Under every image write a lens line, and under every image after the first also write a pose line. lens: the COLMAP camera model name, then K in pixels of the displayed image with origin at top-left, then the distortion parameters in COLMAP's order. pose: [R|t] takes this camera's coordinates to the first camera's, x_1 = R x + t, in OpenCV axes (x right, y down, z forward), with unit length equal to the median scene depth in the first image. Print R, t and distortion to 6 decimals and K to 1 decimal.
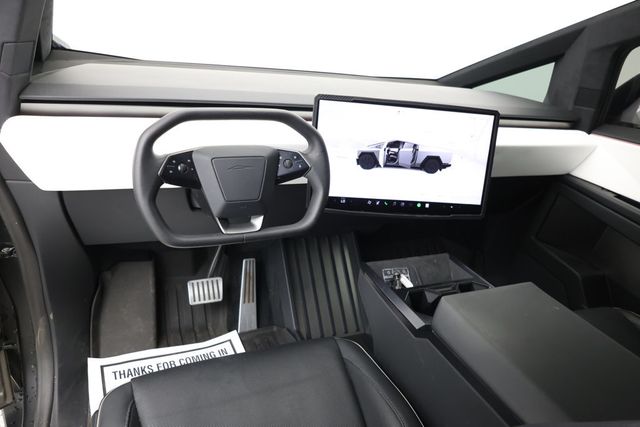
lens RADIAL K [[455.0, 0, 320.0], [0, 455.0, 213.5], [0, 0, 1]] dist [-0.000988, 0.004043]
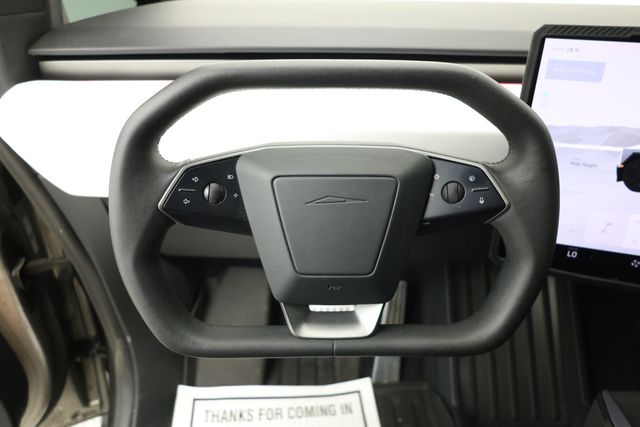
lens RADIAL K [[455.0, 0, 320.0], [0, 455.0, 213.5], [0, 0, 1]] dist [-0.000988, 0.004043]
pose [[0.919603, 0.107152, -0.377953, -0.019991], [-0.071401, 0.991648, 0.107410, -0.119766], [0.386305, -0.071788, 0.919573, 0.533547]]
